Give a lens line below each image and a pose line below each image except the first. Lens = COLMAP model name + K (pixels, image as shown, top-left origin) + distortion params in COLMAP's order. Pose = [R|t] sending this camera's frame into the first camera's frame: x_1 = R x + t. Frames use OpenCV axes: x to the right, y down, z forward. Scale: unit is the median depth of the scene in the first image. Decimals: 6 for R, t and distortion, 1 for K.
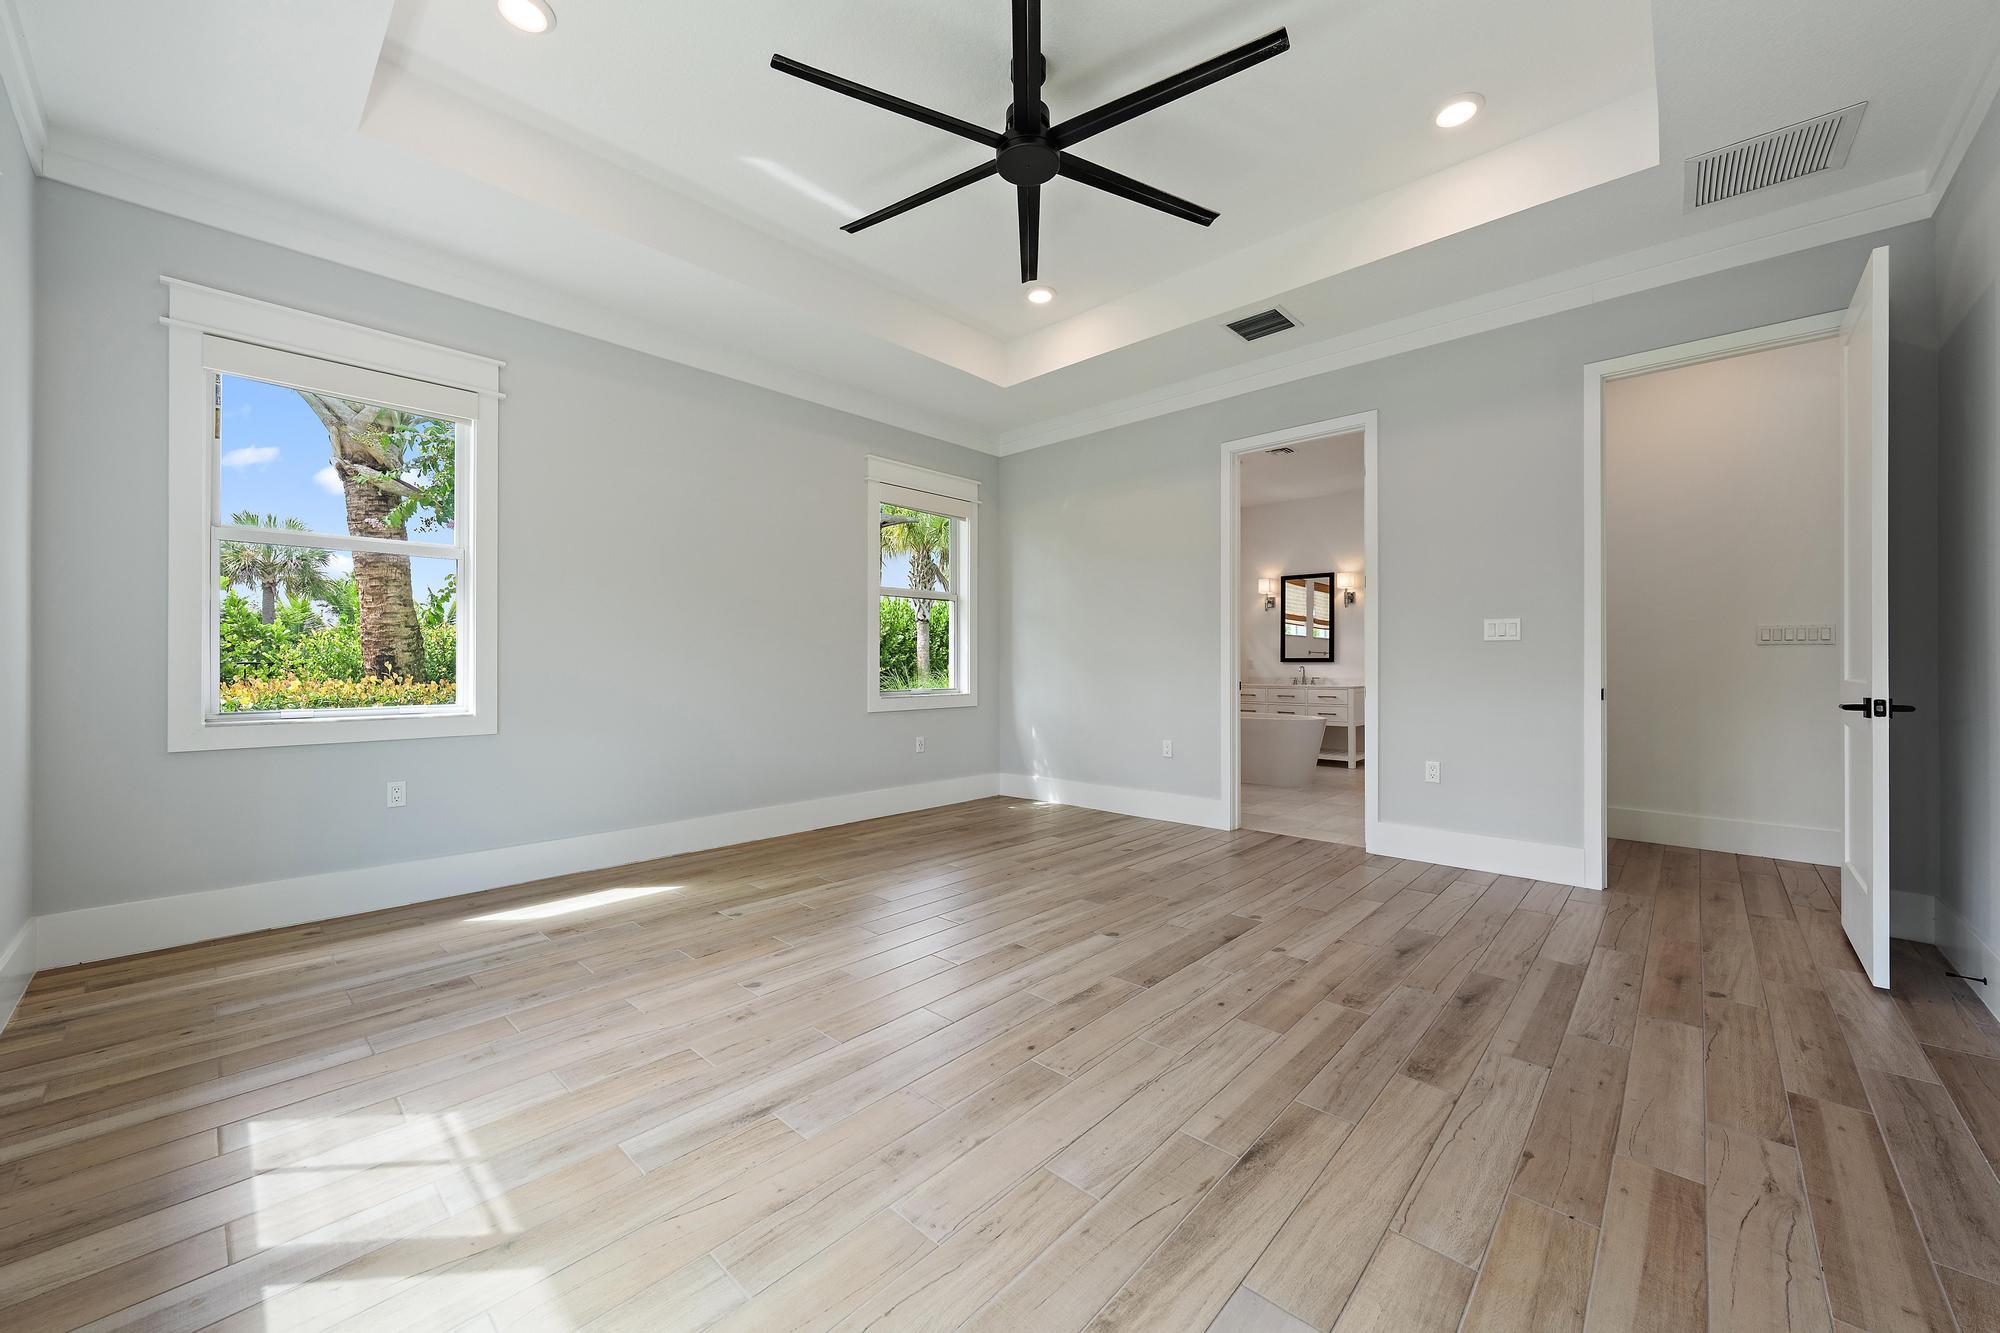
lens RADIAL K [[758.1, 0, 1011.9], [0, 758.1, 662.6], [0, 0, 1]] dist [-0.001862, 0.000140]
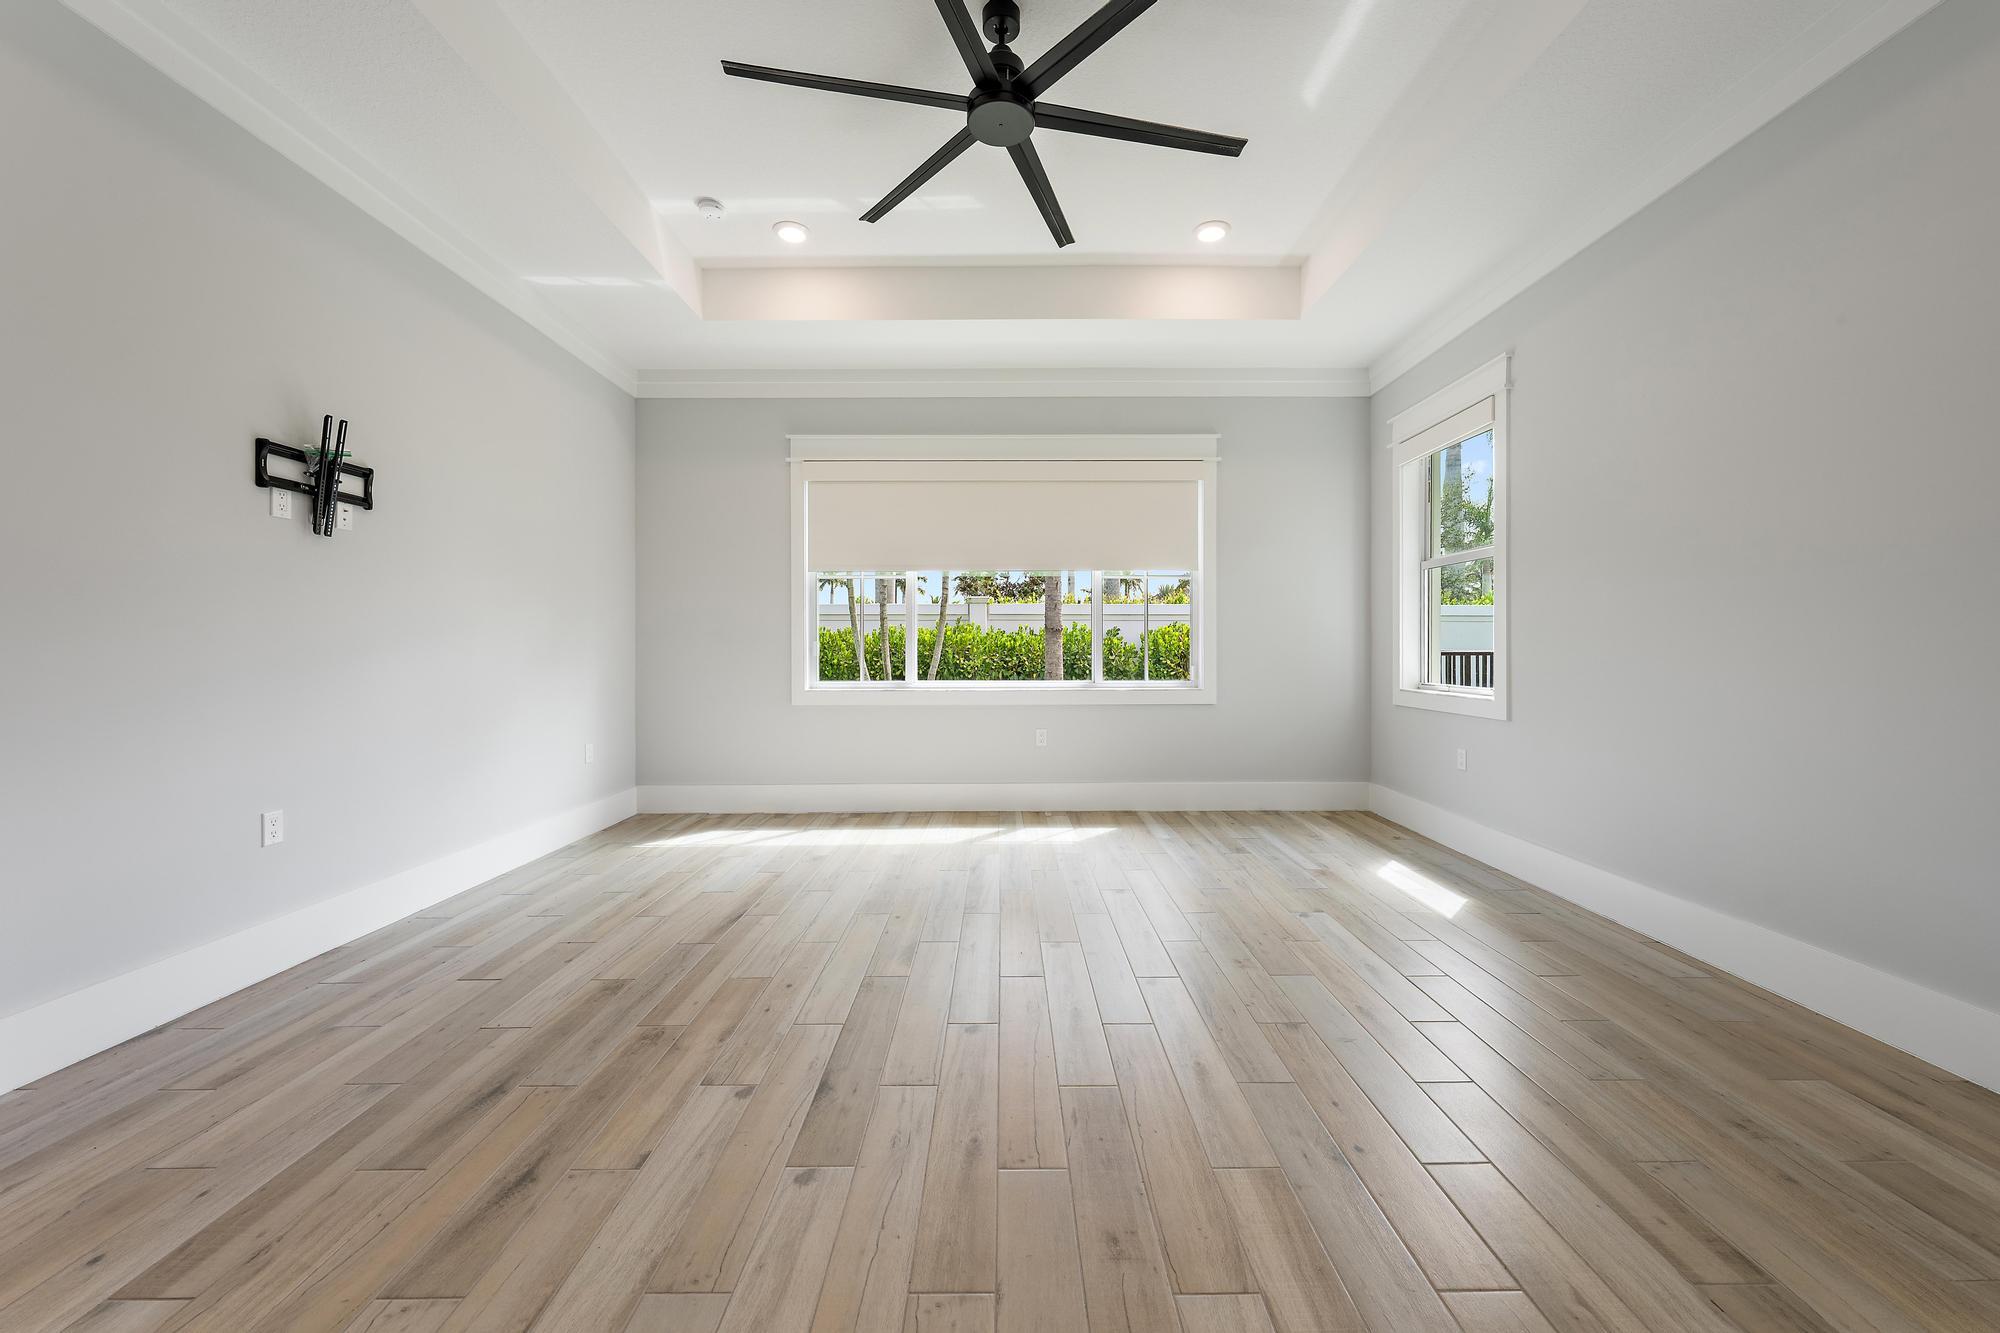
lens RADIAL K [[746.9, 0, 1004.8], [0, 746.9, 654.9], [0, 0, 1]] dist [-0.001417, -0.000280]
pose [[-0.739820, 0.006576, -0.672773, 0.729843], [0.001641, 0.999967, 0.007969, -0.004851], [0.672803, 0.004792, -0.739806, 1.922519]]
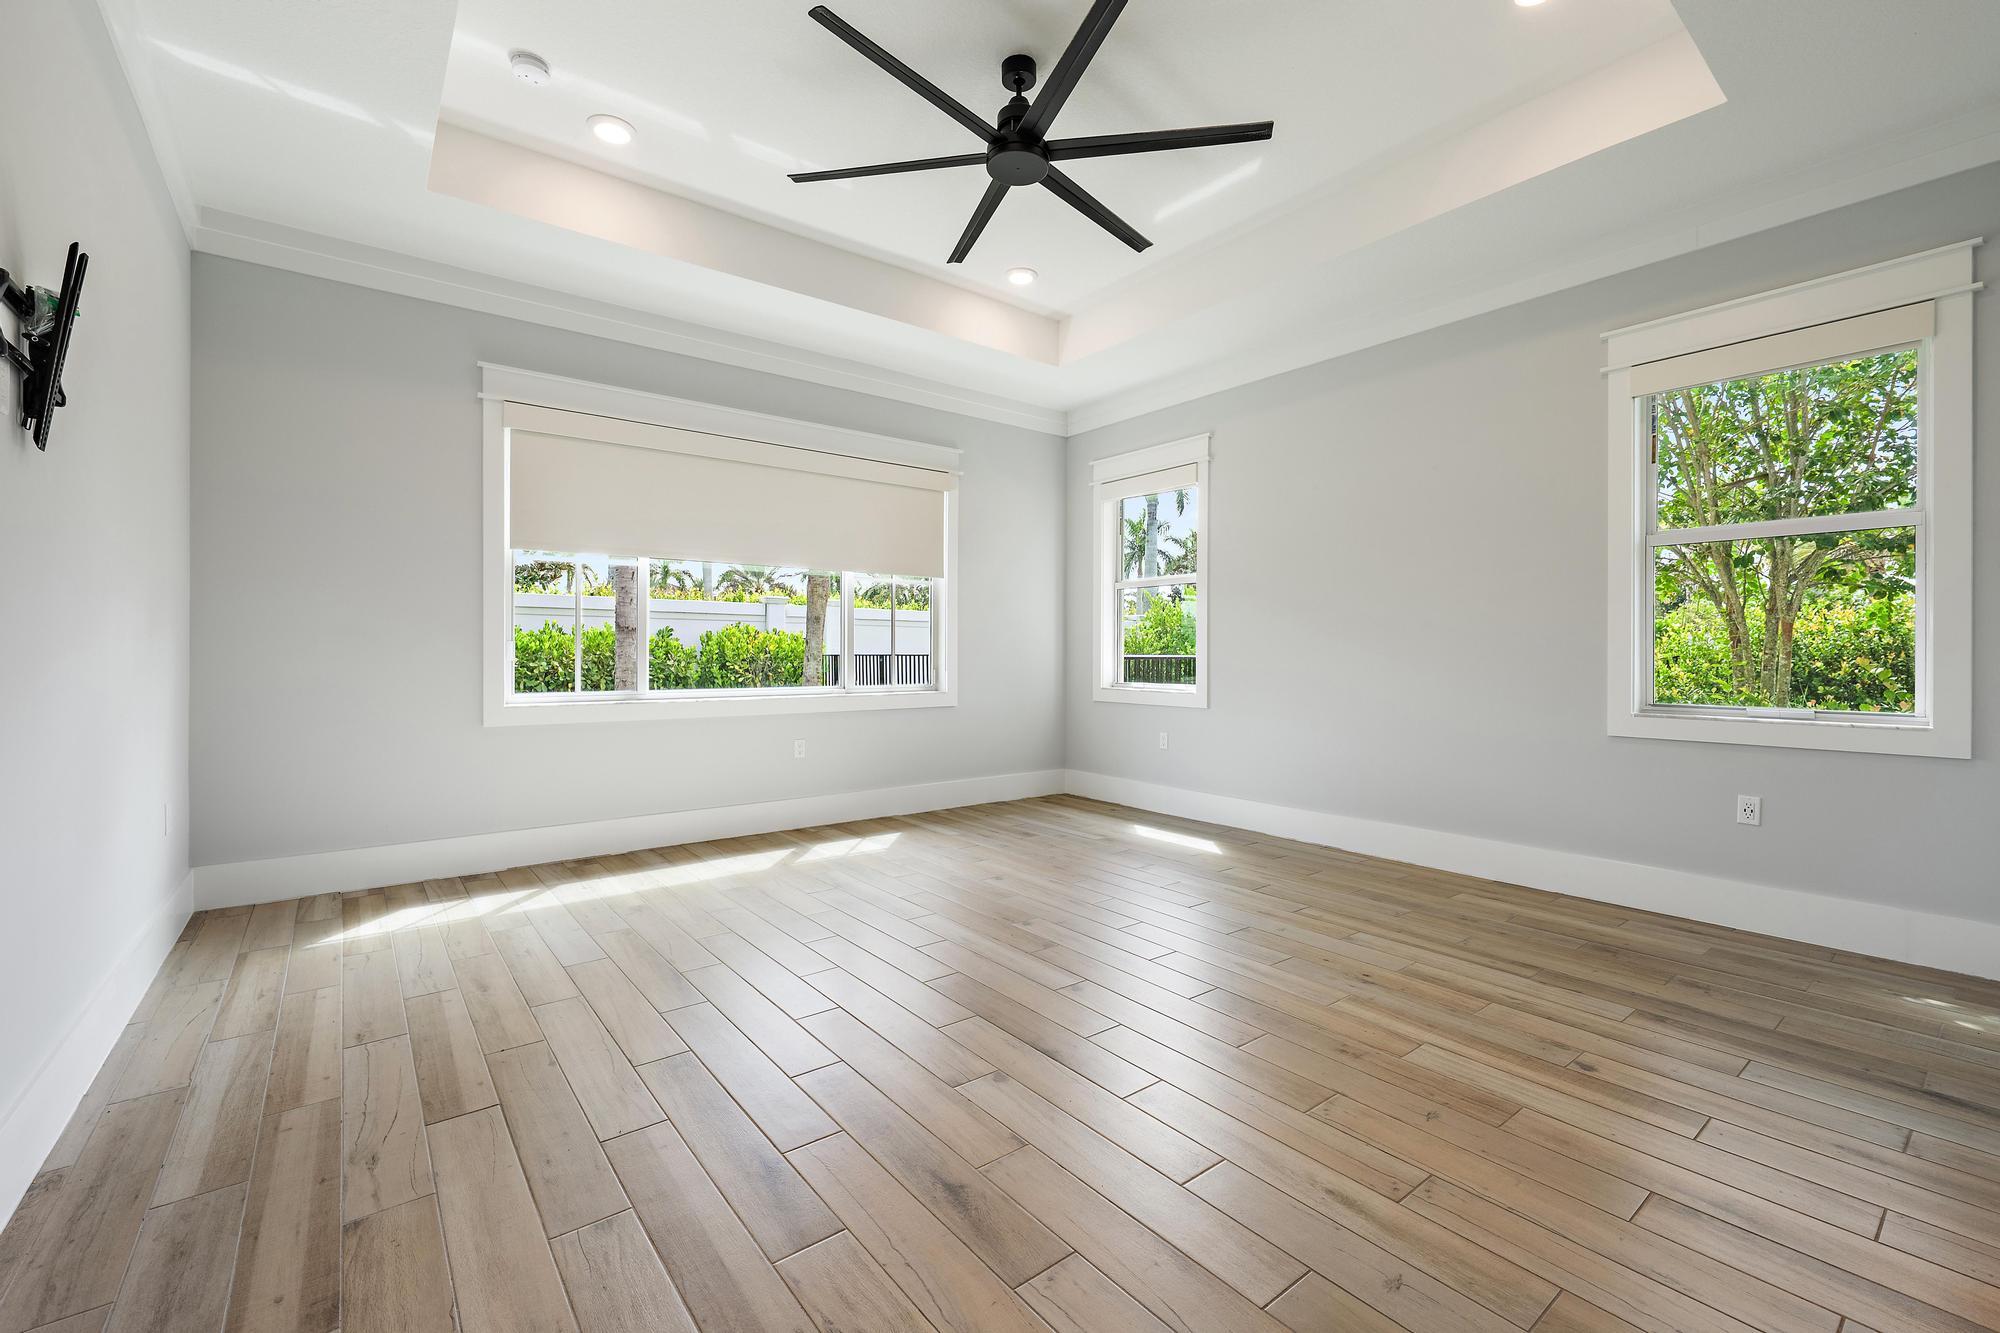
lens RADIAL K [[844.9, 0, 998.3], [0, 844.9, 659.4], [0, 0, 1]] dist [-0.000445, 0.000294]
pose [[-0.172481, 0.006814, -0.984989, 1.301175], [-0.003114, 0.999967, 0.007463, -0.005001], [0.985008, 0.004355, -0.172454, 1.333604]]
